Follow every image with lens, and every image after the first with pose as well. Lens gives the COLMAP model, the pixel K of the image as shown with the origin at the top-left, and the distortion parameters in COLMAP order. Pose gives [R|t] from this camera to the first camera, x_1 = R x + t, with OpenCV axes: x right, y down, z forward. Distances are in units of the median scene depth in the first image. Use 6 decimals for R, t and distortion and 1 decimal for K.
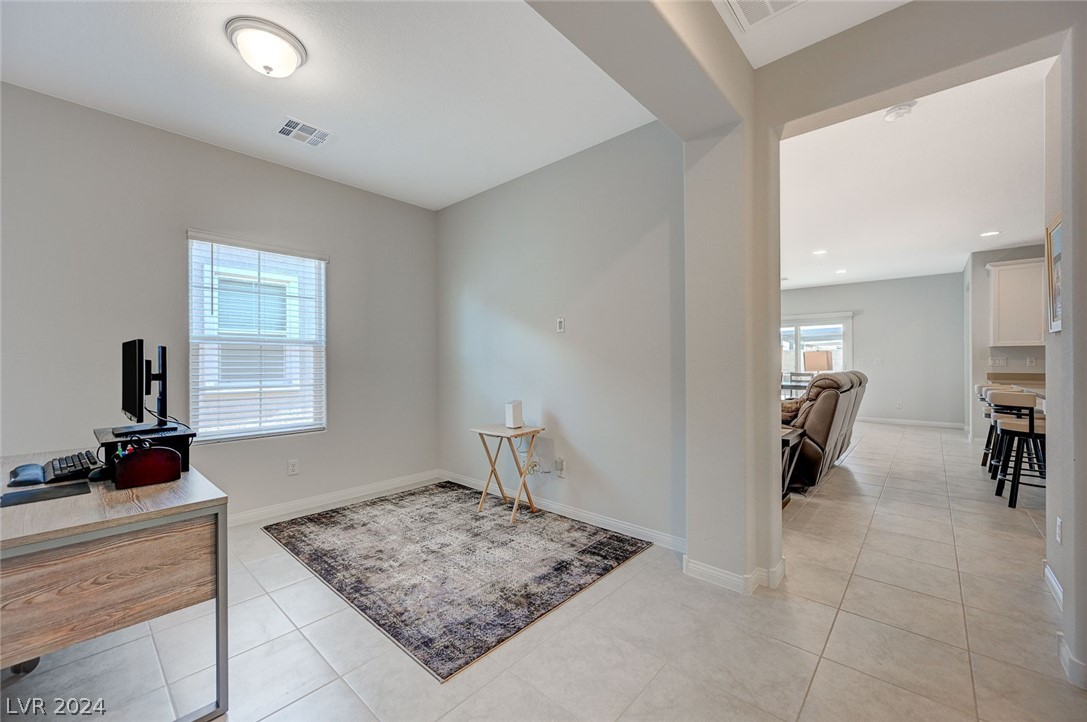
lens RADIAL K [[428.0, 0, 545.2], [0, 428.0, 361.6], [0, 0, 1]] dist [0.000057, -0.000080]
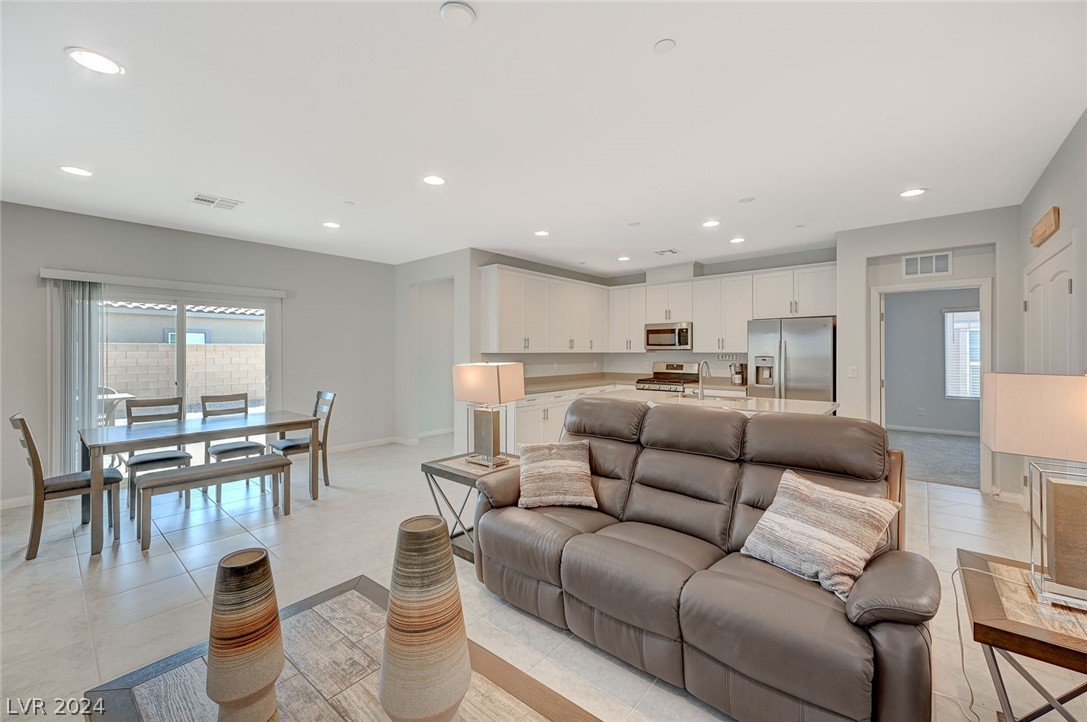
lens RADIAL K [[437.2, 0, 545.3], [0, 437.2, 349.4], [0, 0, 1]] dist [-0.000098, -0.000180]
pose [[-0.017321, 0.000793, 0.999850, 0.087419], [0.012848, 0.999917, -0.000571, -0.038616], [-0.999767, 0.012837, -0.017329, 0.854673]]
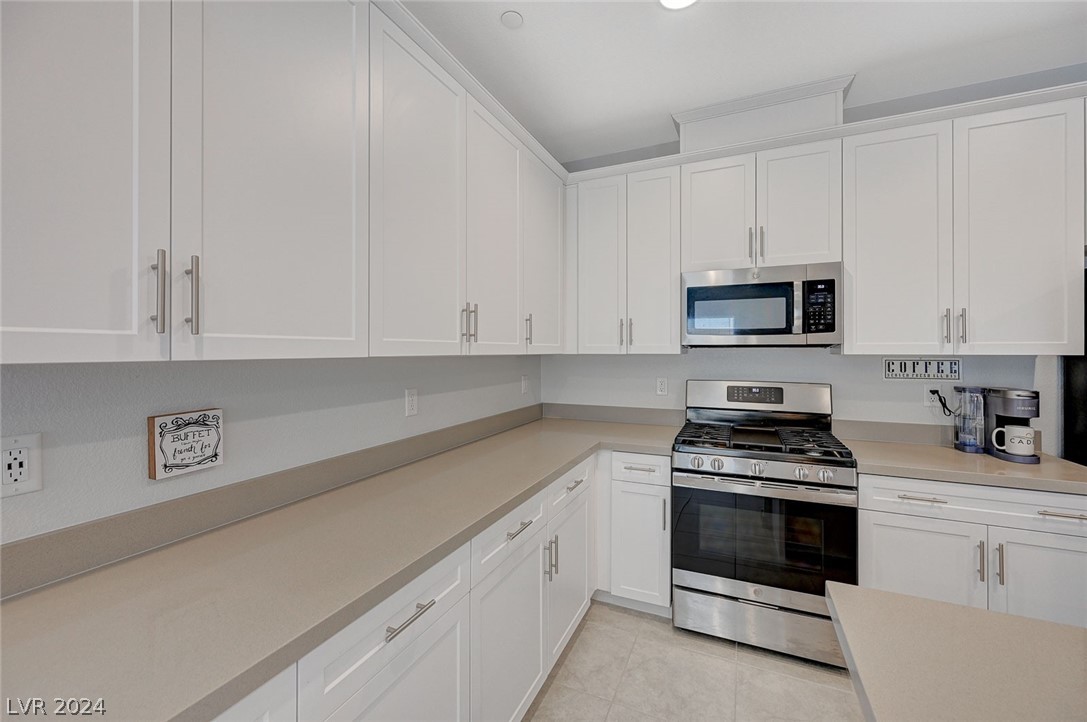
lens RADIAL K [[437.2, 0, 545.3], [0, 437.2, 349.4], [0, 0, 1]] dist [-0.000098, -0.000180]
pose [[-0.299285, -0.001376, 0.954163, 0.872660], [0.010626, 0.999932, 0.004775, -0.035297], [-0.954105, 0.011568, -0.299250, 0.810388]]
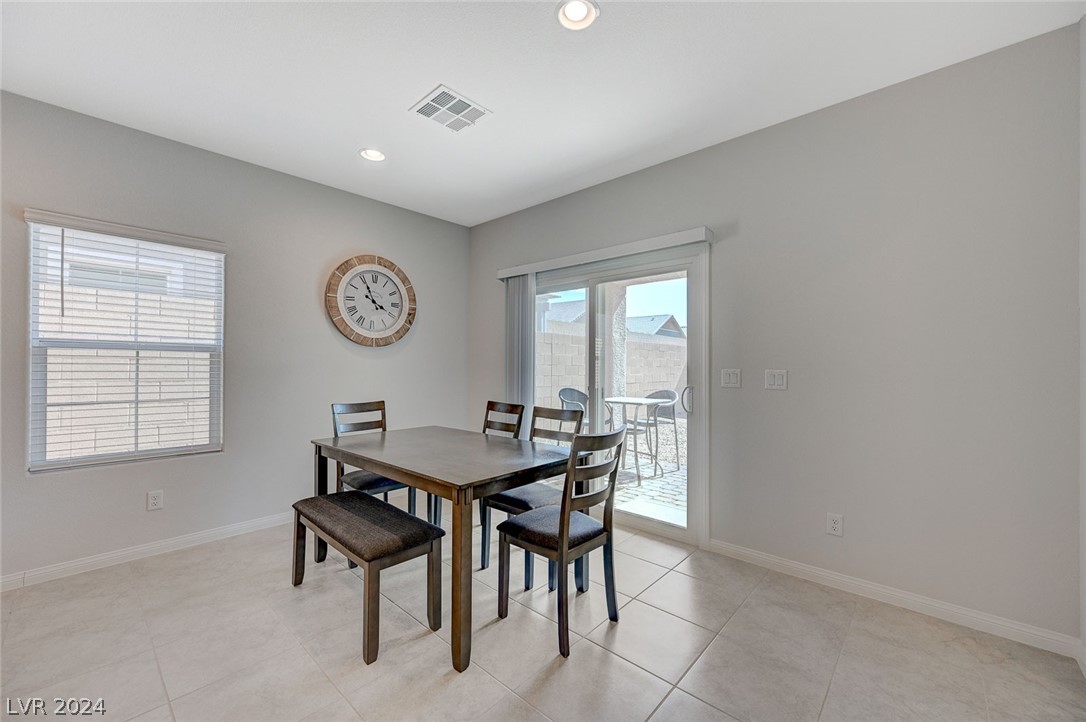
lens RADIAL K [[427.6, 0, 544.7], [0, 427.6, 361.6], [0, 0, 1]] dist [0.000057, -0.000080]
pose [[0.999959, 0.000578, -0.009073, 0.816345], [-0.000753, 0.999814, -0.019256, -0.012336], [0.009060, 0.019262, 0.999773, 0.914031]]
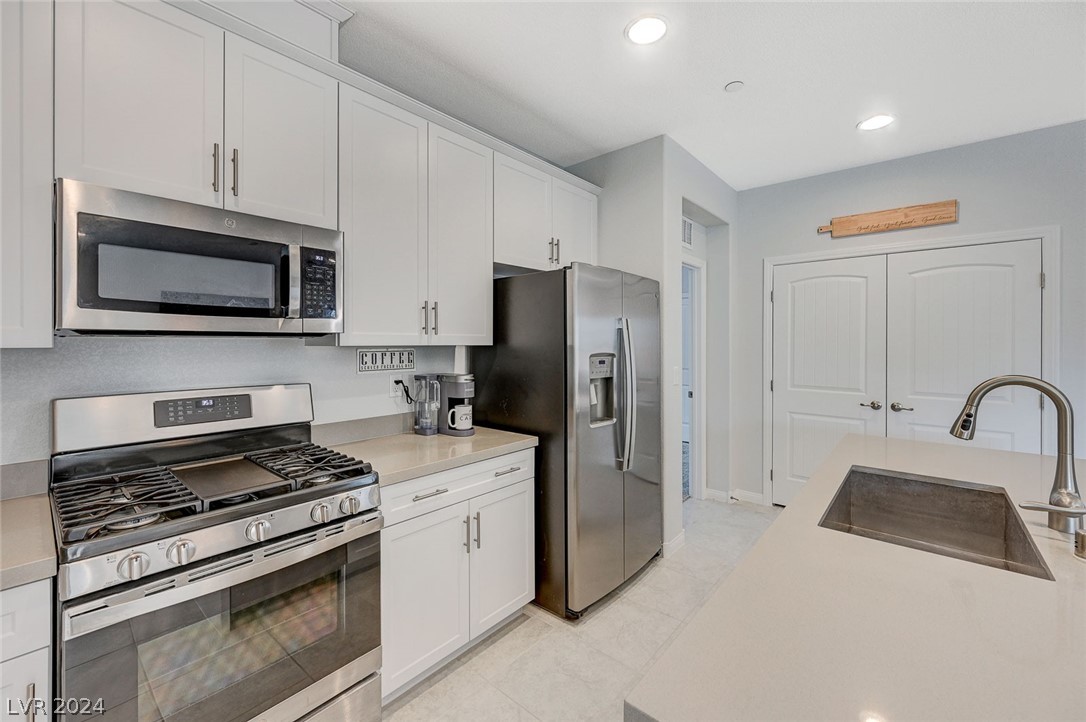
lens RADIAL K [[441.4, 0, 544.3], [0, 441.4, 343.0], [0, 0, 1]] dist [0.001123, 0.000092]
pose [[-0.999777, -0.005926, -0.020252, 1.005517], [-0.006223, 0.999874, 0.014613, -0.034108], [0.020163, 0.014736, -0.999688, 0.770324]]
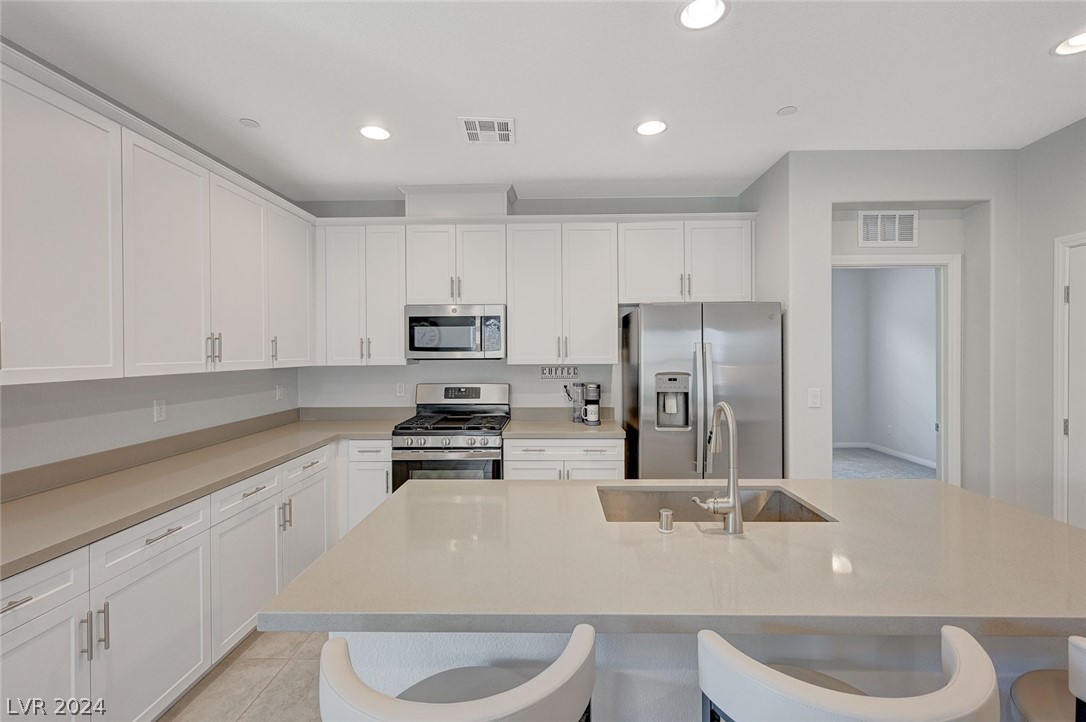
lens RADIAL K [[466.3, 0, 545.0], [0, 466.3, 353.0], [0, 0, 1]] dist [-0.000122, -0.000262]
pose [[-0.648776, -0.003967, 0.760969, 0.669188], [0.012636, 0.999792, 0.015986, -0.049723], [-0.760874, 0.019987, -0.648592, 0.815856]]
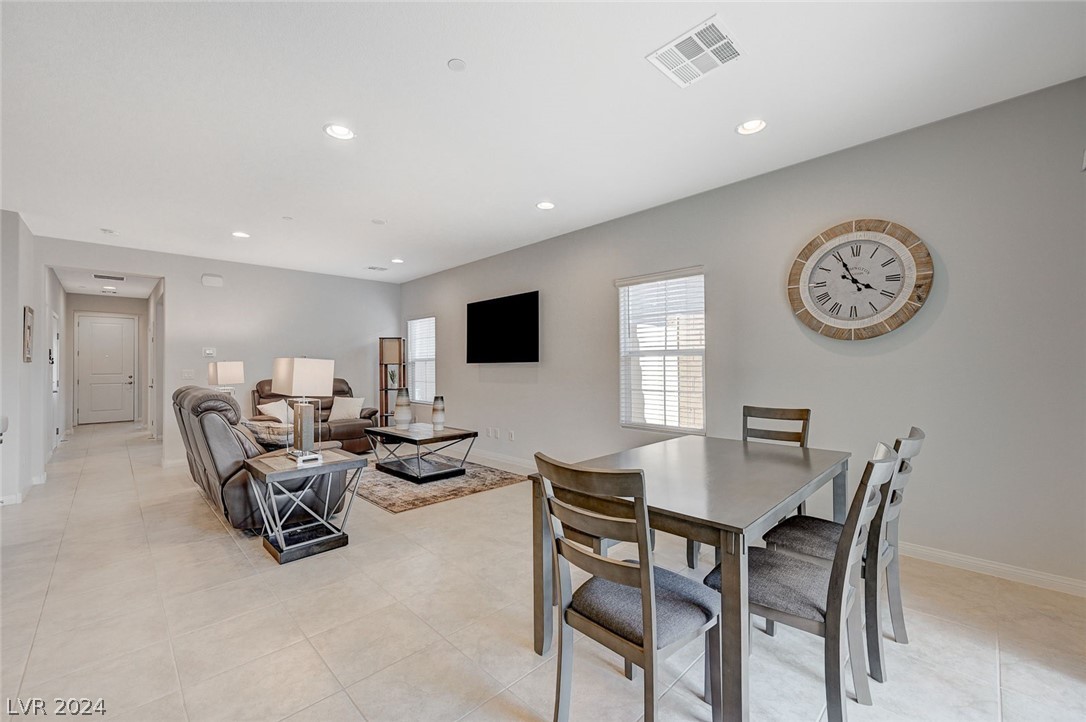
lens RADIAL K [[437.0, 0, 542.9], [0, 437.0, 361.9], [0, 0, 1]] dist [0.001773, 0.000293]
pose [[-0.063461, -0.013676, -0.997891, 1.064947], [-0.003726, 0.999902, -0.013466, -0.013938], [0.997977, 0.002863, -0.063505, 1.215214]]
